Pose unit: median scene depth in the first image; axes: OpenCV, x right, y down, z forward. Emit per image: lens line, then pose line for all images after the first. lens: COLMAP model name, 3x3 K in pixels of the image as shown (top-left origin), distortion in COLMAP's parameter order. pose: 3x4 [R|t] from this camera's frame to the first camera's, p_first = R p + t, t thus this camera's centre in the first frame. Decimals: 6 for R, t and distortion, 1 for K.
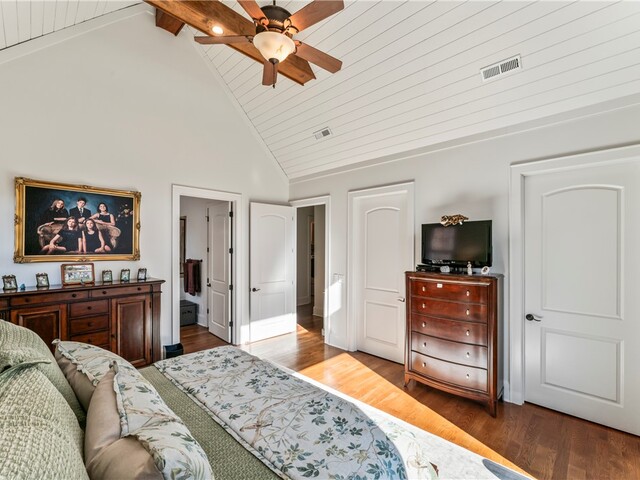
lens RADIAL K [[288.1, 0, 316.1], [0, 288.1, 244.9], [0, 0, 1]] dist [-0.002163, 0.000168]
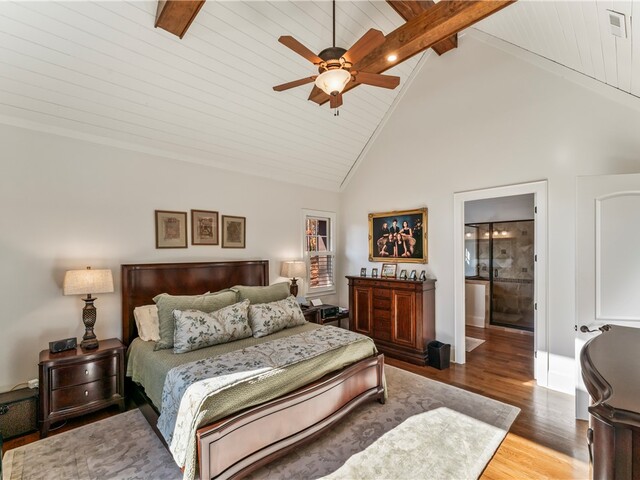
lens RADIAL K [[288.1, 0, 316.1], [0, 288.1, 244.9], [0, 0, 1]] dist [-0.002163, 0.000168]
pose [[-0.039467, -0.023237, -0.998951, 0.724323], [0.002396, 0.999724, -0.023350, 0.000910], [0.999218, -0.003315, -0.039401, 0.687466]]
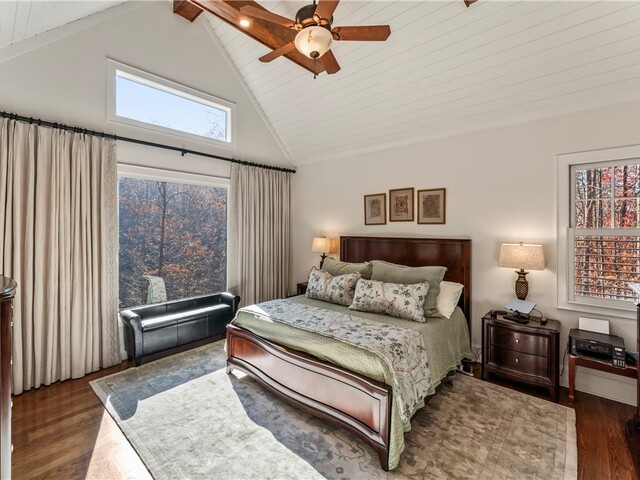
lens RADIAL K [[284.8, 0, 320.9], [0, 284.8, 226.9], [0, 0, 1]] dist [0.033994, 0.000137]
pose [[-0.997603, -0.002190, -0.069161, -0.070344], [-0.002255, 0.999997, 0.000852, -0.003402], [0.069159, 0.001006, -0.997605, 1.467984]]
